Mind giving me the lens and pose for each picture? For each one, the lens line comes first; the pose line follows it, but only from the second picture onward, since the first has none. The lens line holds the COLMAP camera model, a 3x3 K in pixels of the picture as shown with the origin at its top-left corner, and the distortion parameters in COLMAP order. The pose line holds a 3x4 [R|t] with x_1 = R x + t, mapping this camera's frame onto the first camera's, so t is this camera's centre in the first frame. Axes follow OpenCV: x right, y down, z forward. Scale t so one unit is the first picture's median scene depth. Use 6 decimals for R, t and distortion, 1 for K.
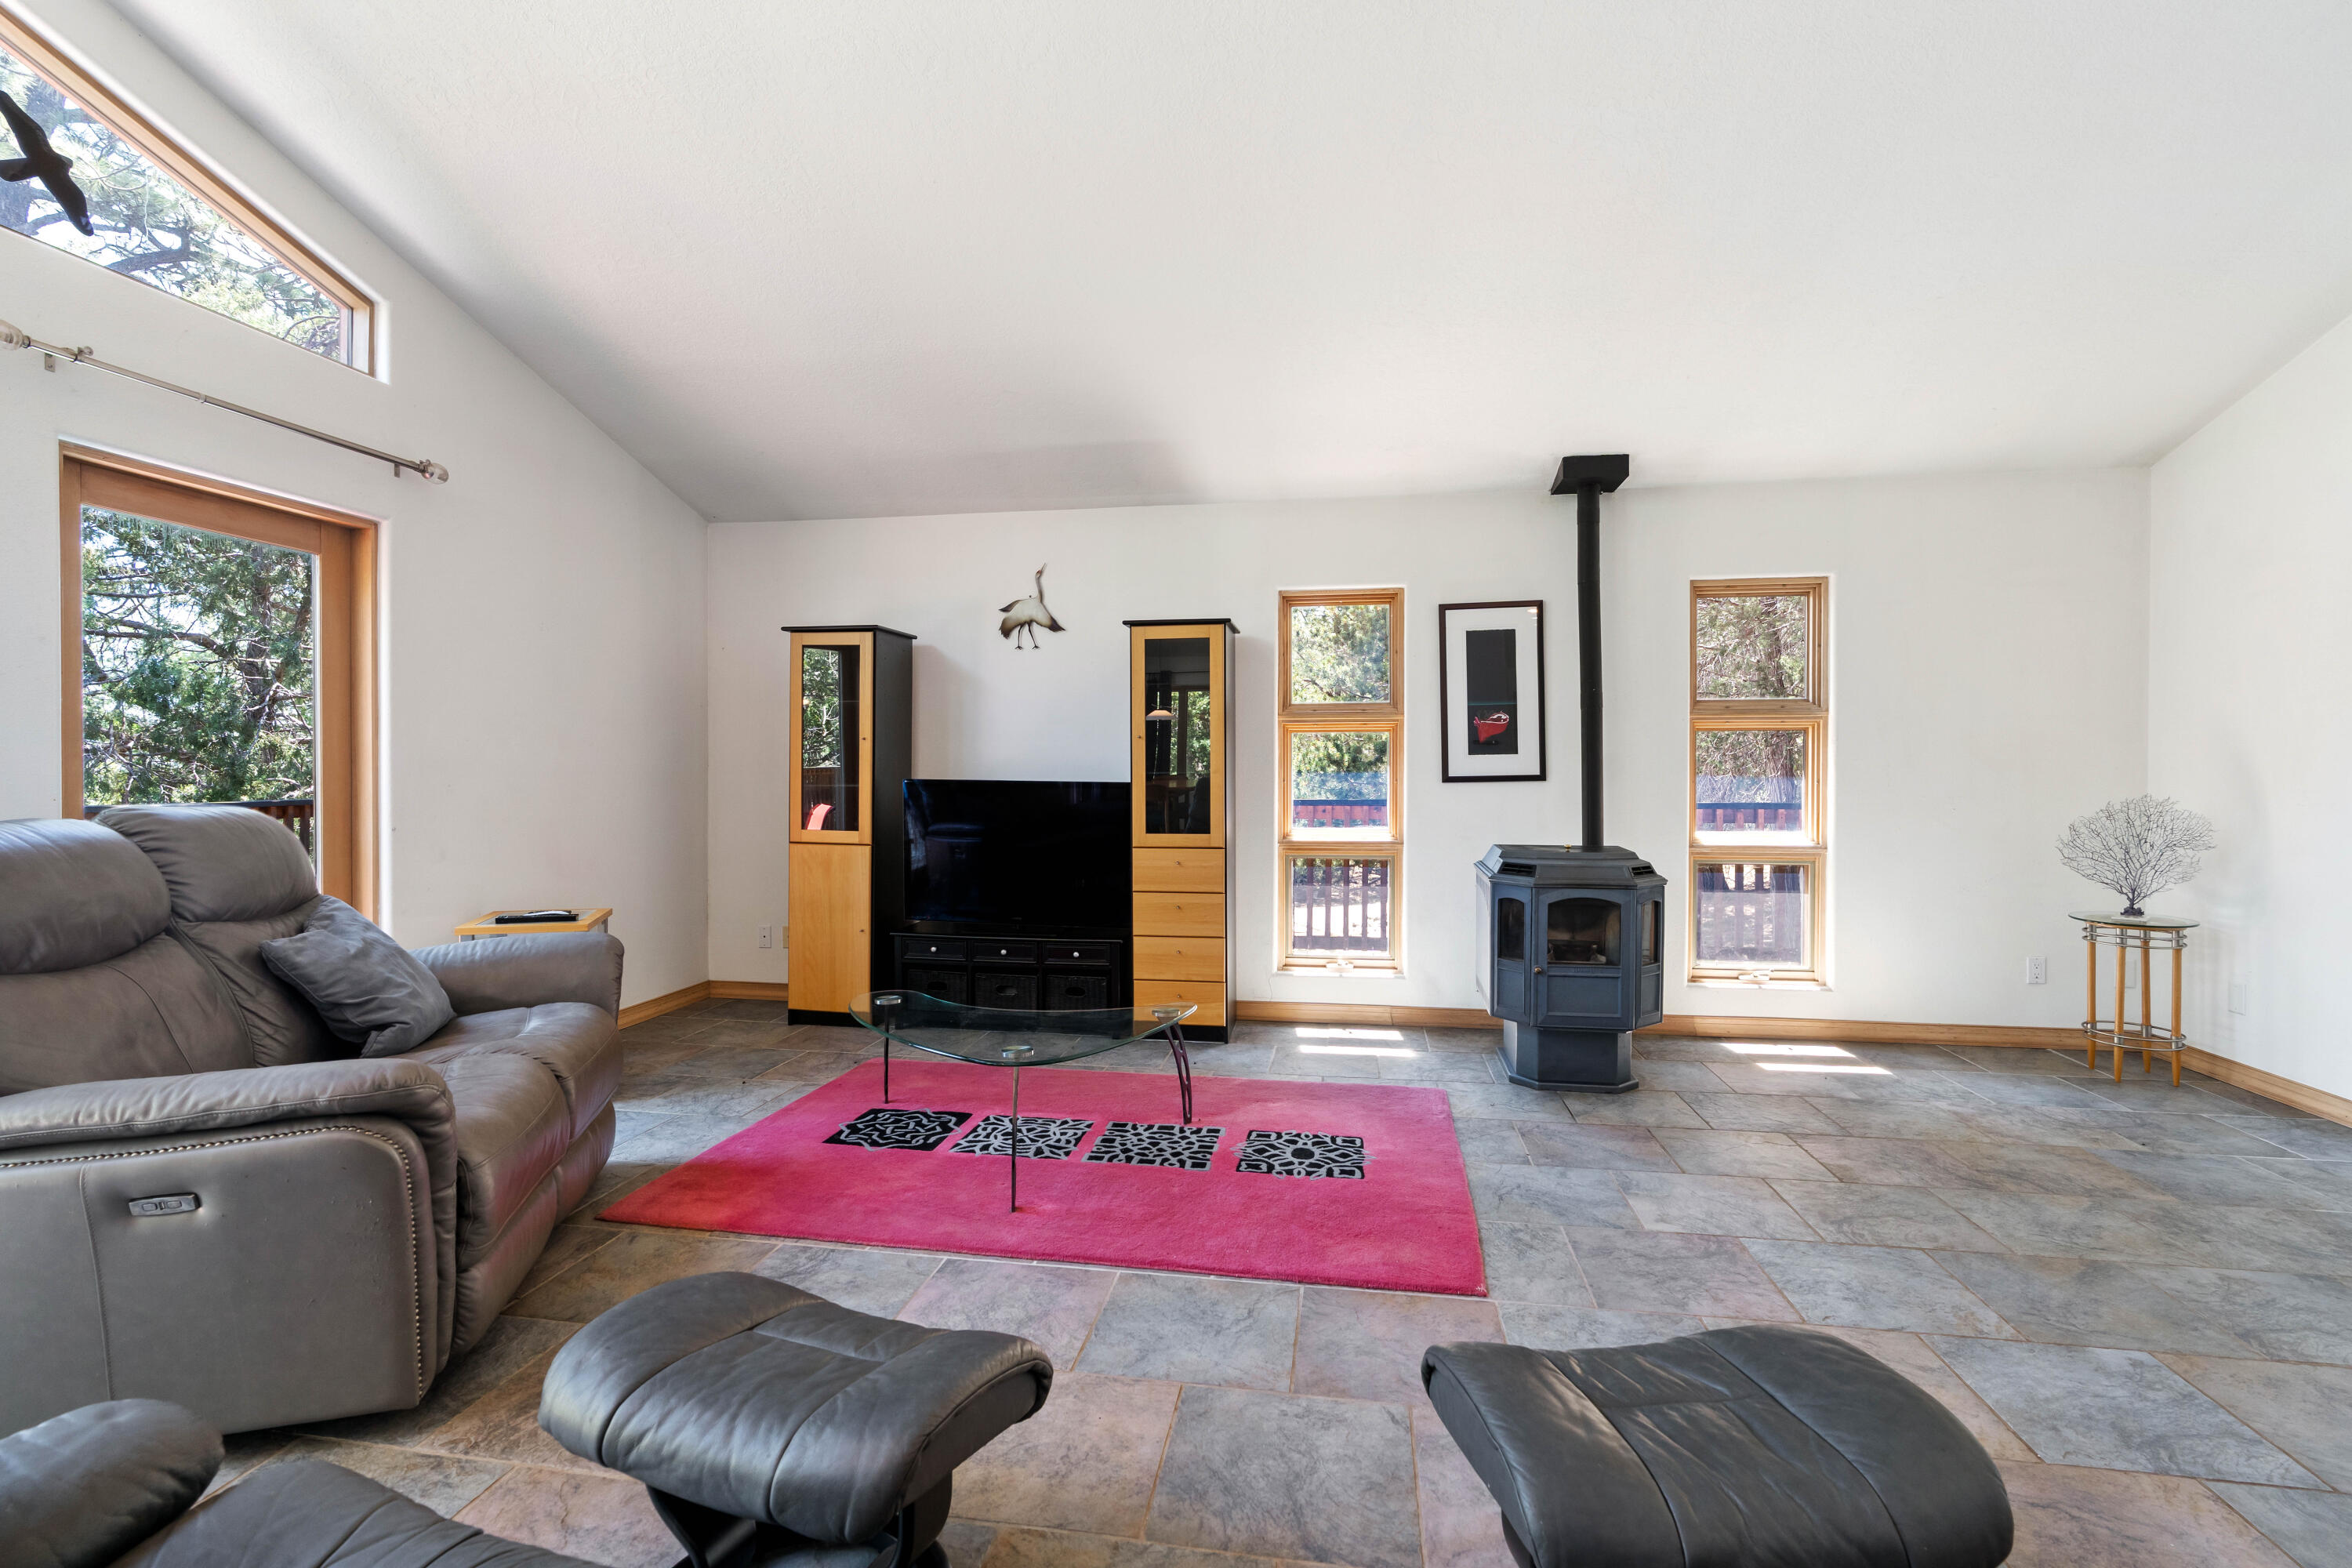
lens RADIAL K [[1082.3, 0, 1161.9], [0, 1082.3, 776.6], [0, 0, 1]] dist [-0.016094, 0.004433]
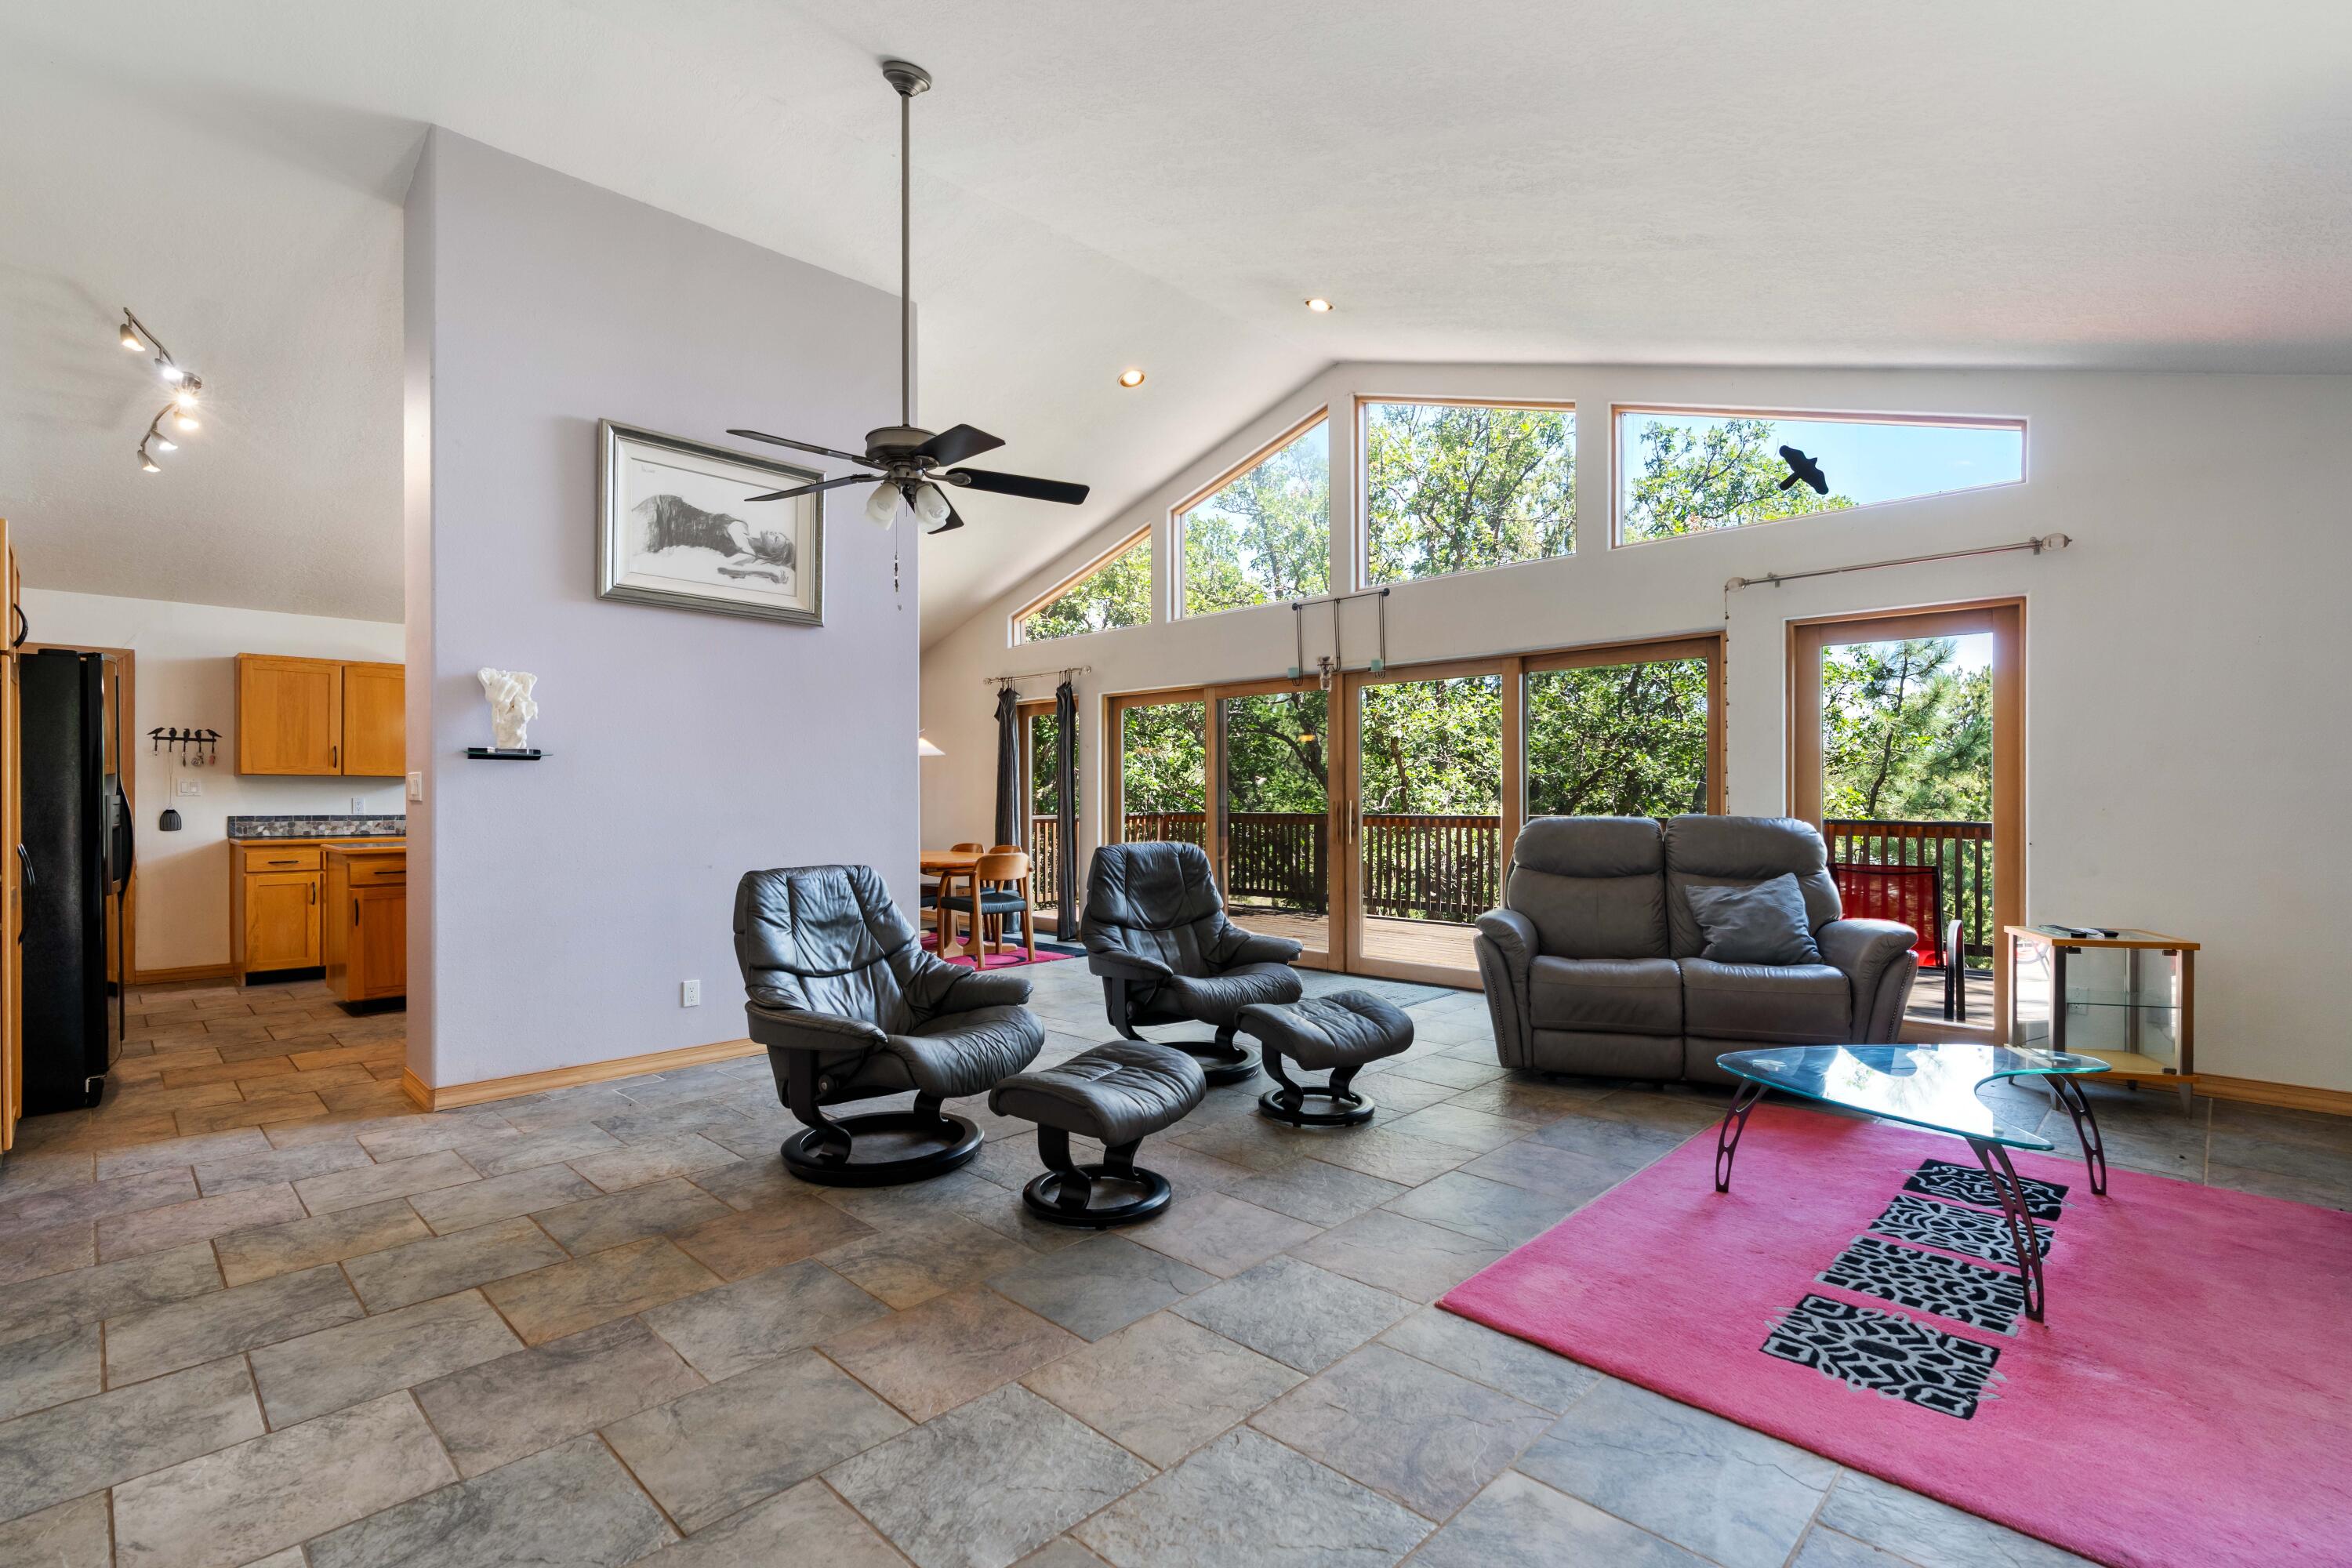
lens RADIAL K [[1082.3, 0, 1201.9], [0, 1082.3, 812.6], [0, 0, 1]] dist [-0.016094, 0.004433]
pose [[-0.564751, 0.014670, -0.825131, 0.700570], [-0.003531, 0.999790, 0.020191, -0.007661], [0.825254, 0.014316, -0.564581, 0.761470]]
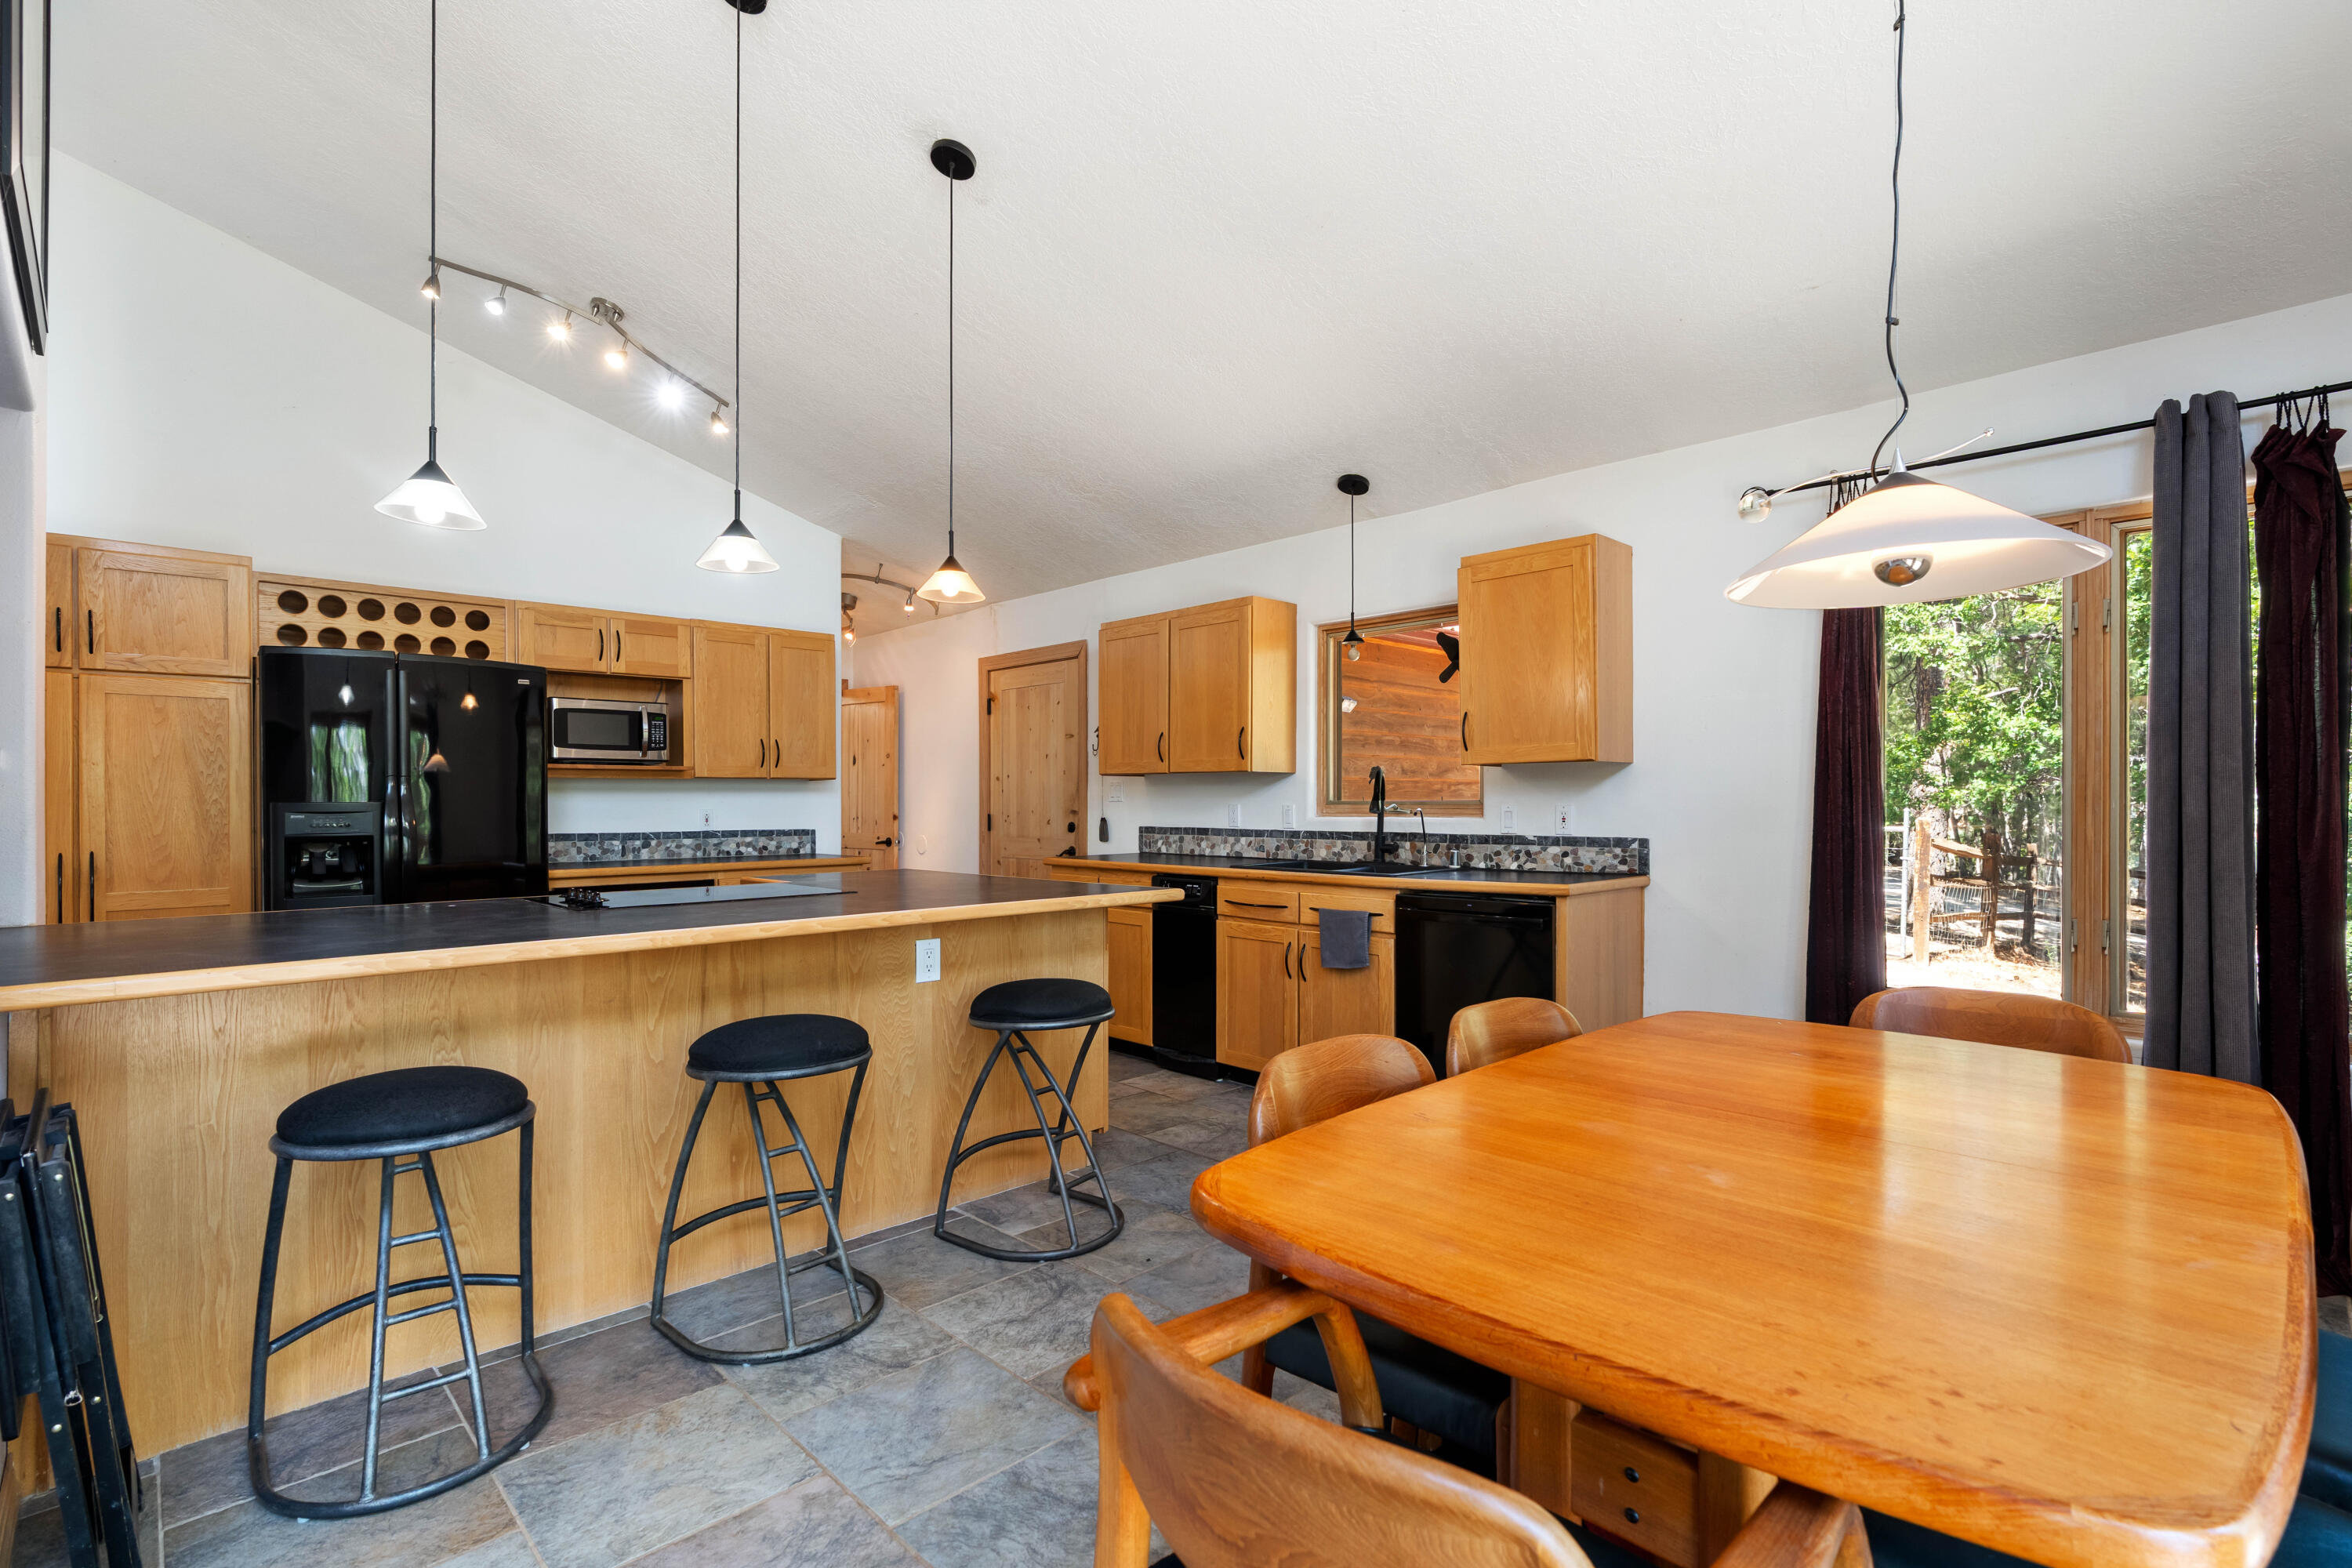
lens RADIAL K [[1082.3, 0, 1168.5], [0, 1082.3, 793.6], [0, 0, 1]] dist [-0.016094, 0.004433]
pose [[-0.804848, 0.005977, 0.593450, -0.589241], [0.003569, 0.999980, -0.005230, 0.002444], [-0.593470, -0.002091, -0.804854, -0.295098]]
